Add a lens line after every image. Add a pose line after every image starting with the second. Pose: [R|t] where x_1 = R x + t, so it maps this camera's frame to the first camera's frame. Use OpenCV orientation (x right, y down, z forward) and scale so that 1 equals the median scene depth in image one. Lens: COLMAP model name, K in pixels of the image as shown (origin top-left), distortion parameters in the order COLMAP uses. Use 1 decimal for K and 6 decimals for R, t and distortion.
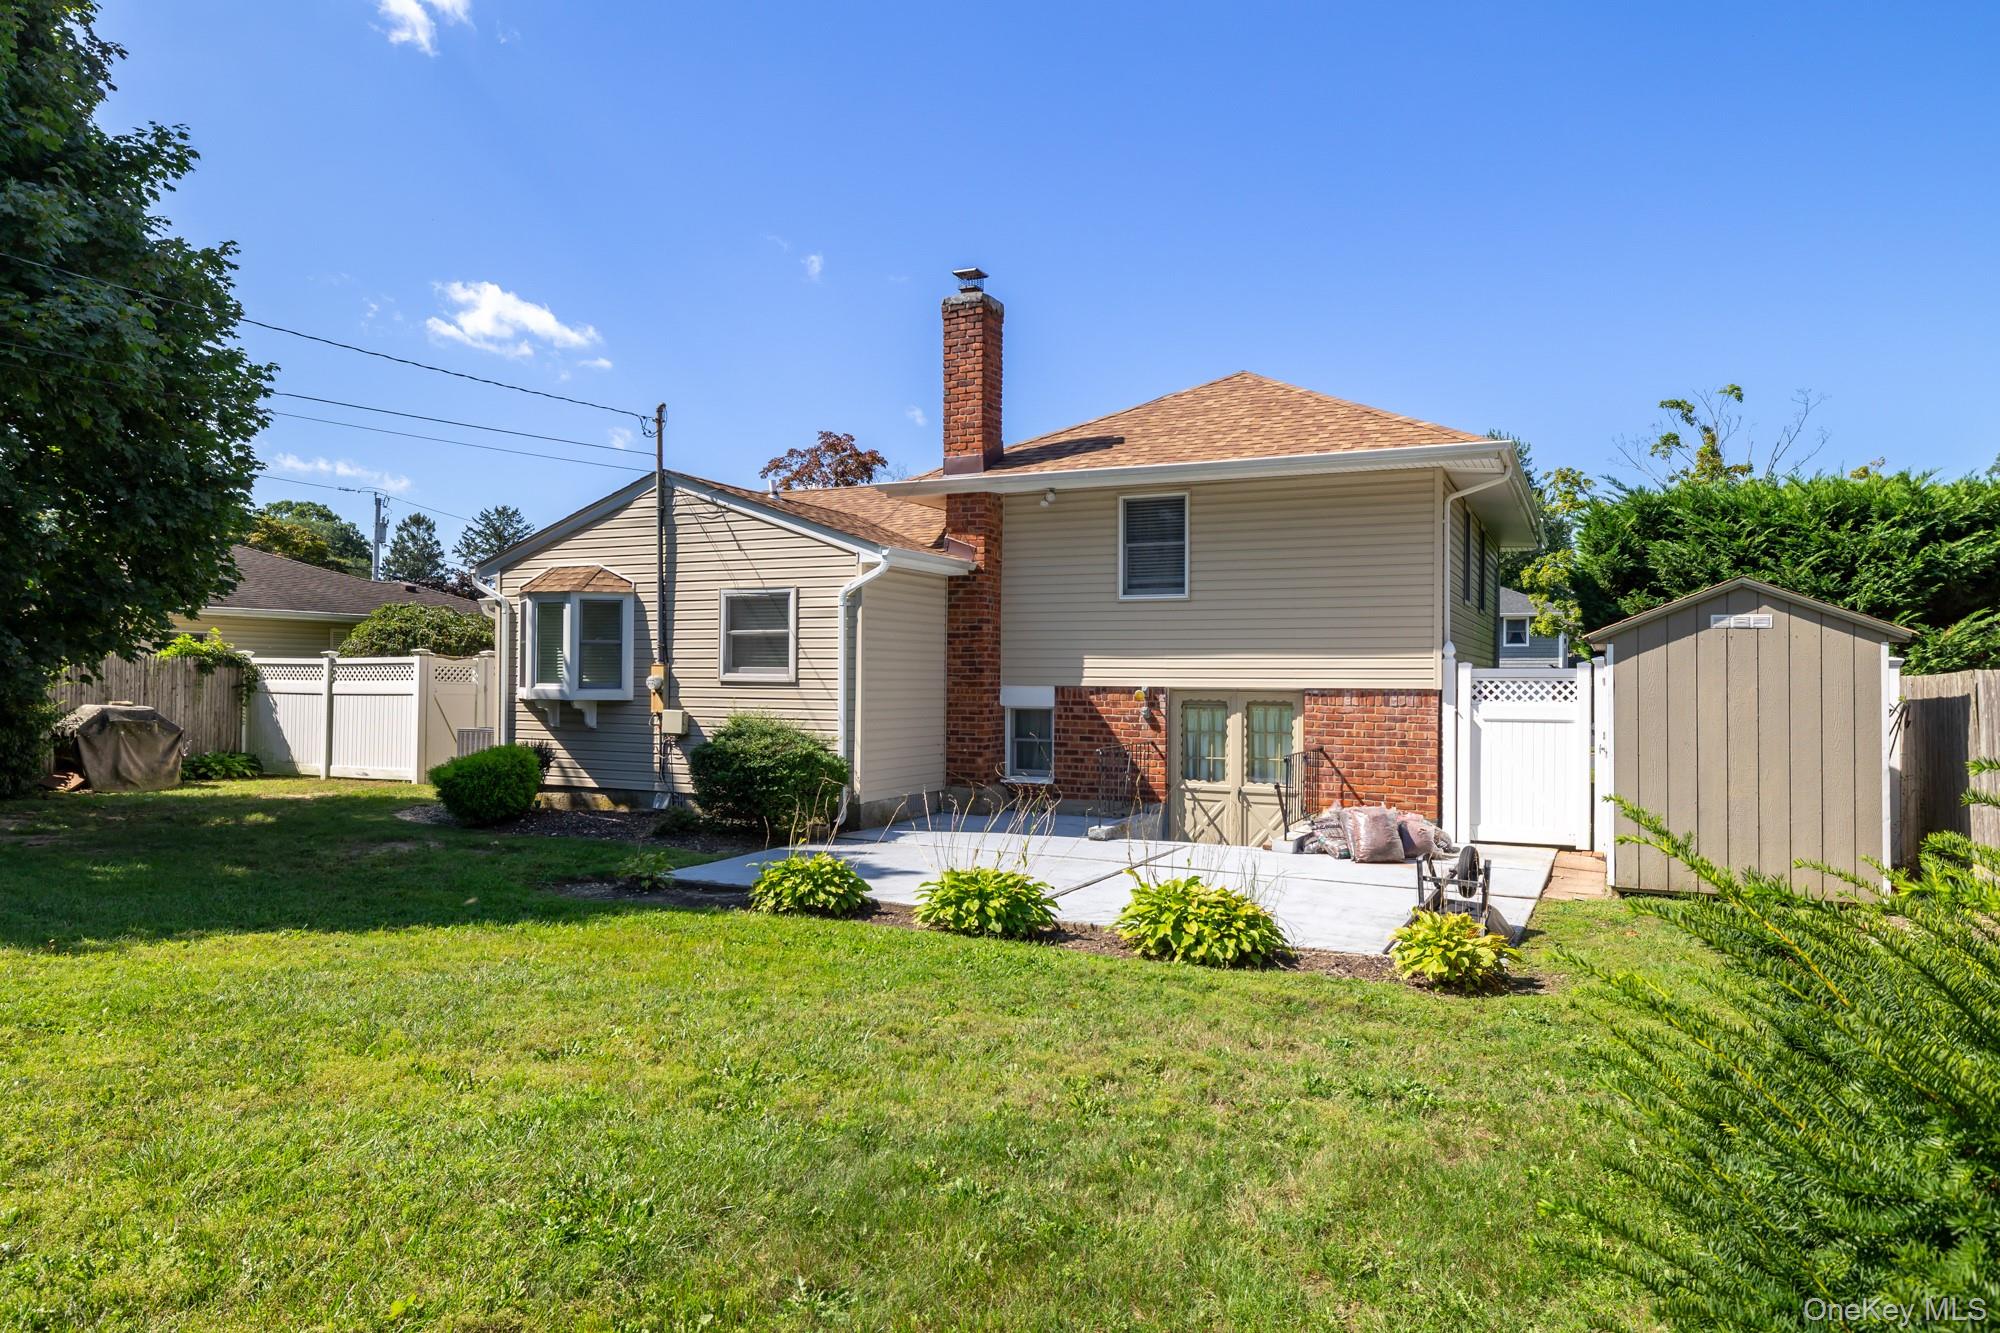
lens RADIAL K [[1264.2, 0, 1002.4], [0, 1264.2, 670.6], [0, 0, 1]] dist [0.000008, -0.000032]
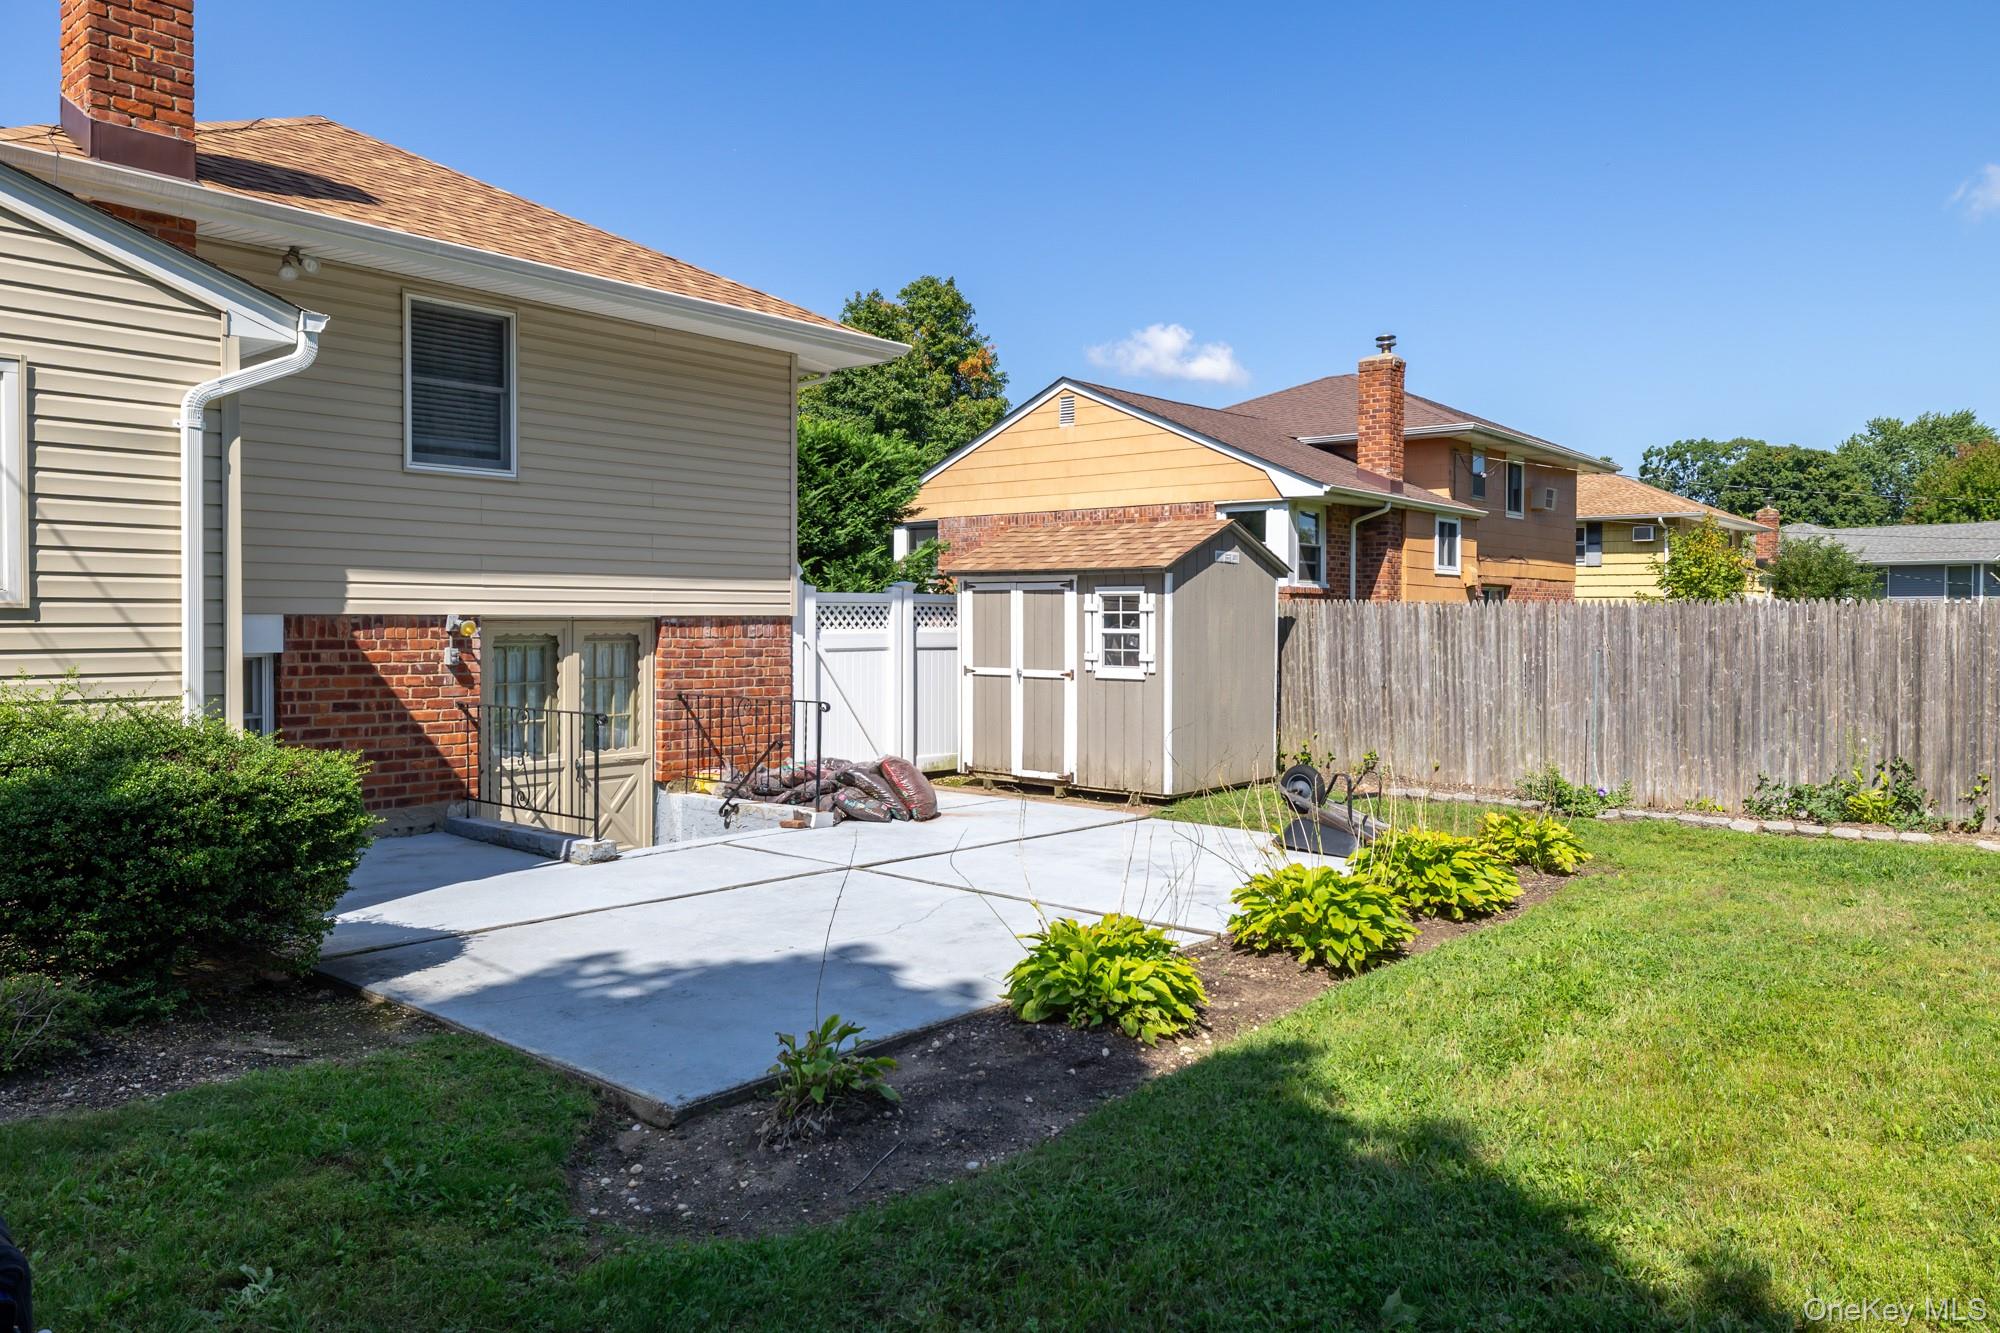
lens RADIAL K [[1383.7, 0, 1001.4], [0, 1383.7, 651.2], [0, 0, 1]] dist [0.003323, 0.000974]
pose [[0.243893, -0.030892, 0.969310, -0.485316], [-0.010133, 0.999357, 0.034399, 0.004487], [-0.969749, -0.018211, 0.243423, 0.584163]]
